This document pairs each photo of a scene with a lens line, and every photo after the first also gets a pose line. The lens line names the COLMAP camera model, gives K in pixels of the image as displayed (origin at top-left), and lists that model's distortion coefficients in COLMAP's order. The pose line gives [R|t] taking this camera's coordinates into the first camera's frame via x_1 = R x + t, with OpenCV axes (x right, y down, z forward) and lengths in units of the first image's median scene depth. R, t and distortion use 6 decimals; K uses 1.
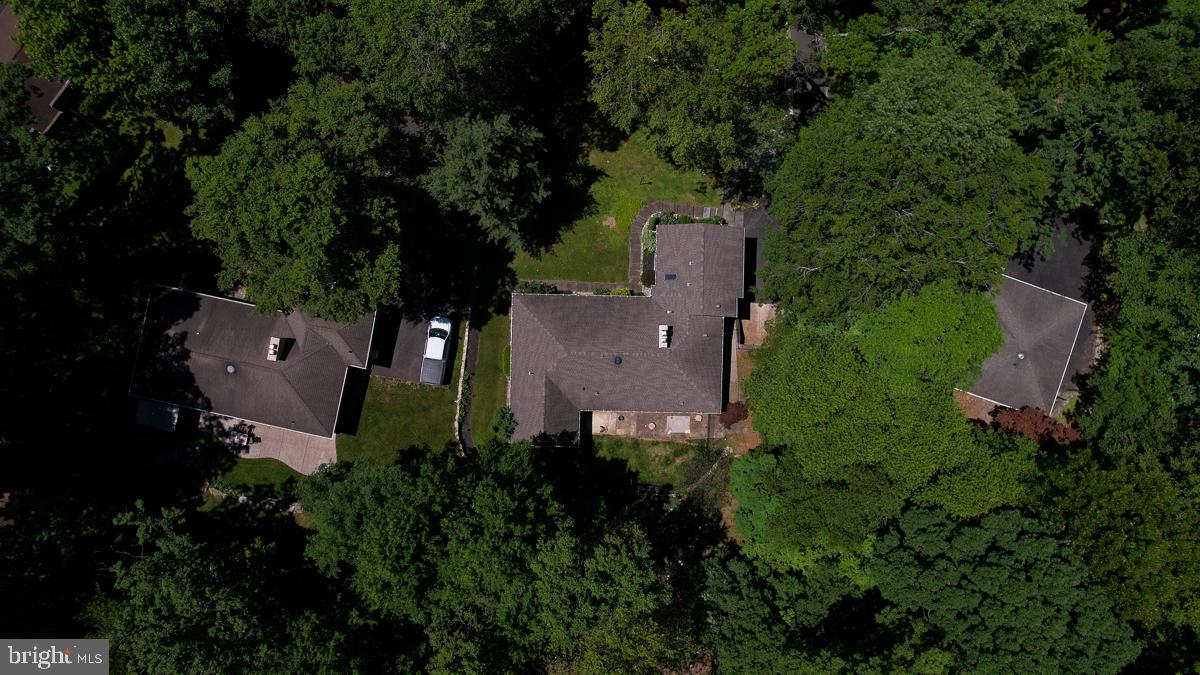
lens RADIAL K [[766.6, 0, 606.4], [0, 766.6, 337.5], [0, 0, 1]] dist [-0.071116, 0.079558]
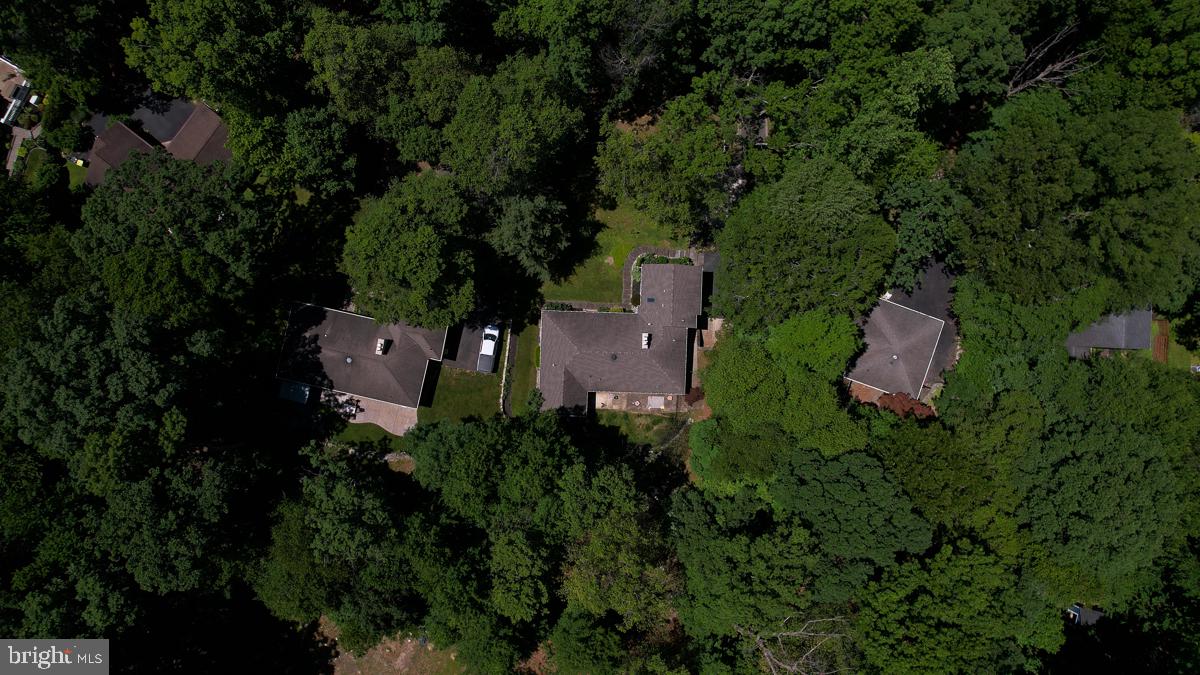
lens RADIAL K [[766.6, 0, 606.4], [0, 766.6, 337.5], [0, 0, 1]] dist [-0.071116, 0.079558]
pose [[0.999947, 0.010140, 0.001914, -0.003174], [-0.010131, 0.999937, -0.004842, -0.000013], [-0.001963, 0.004822, 0.999986, -0.510360]]
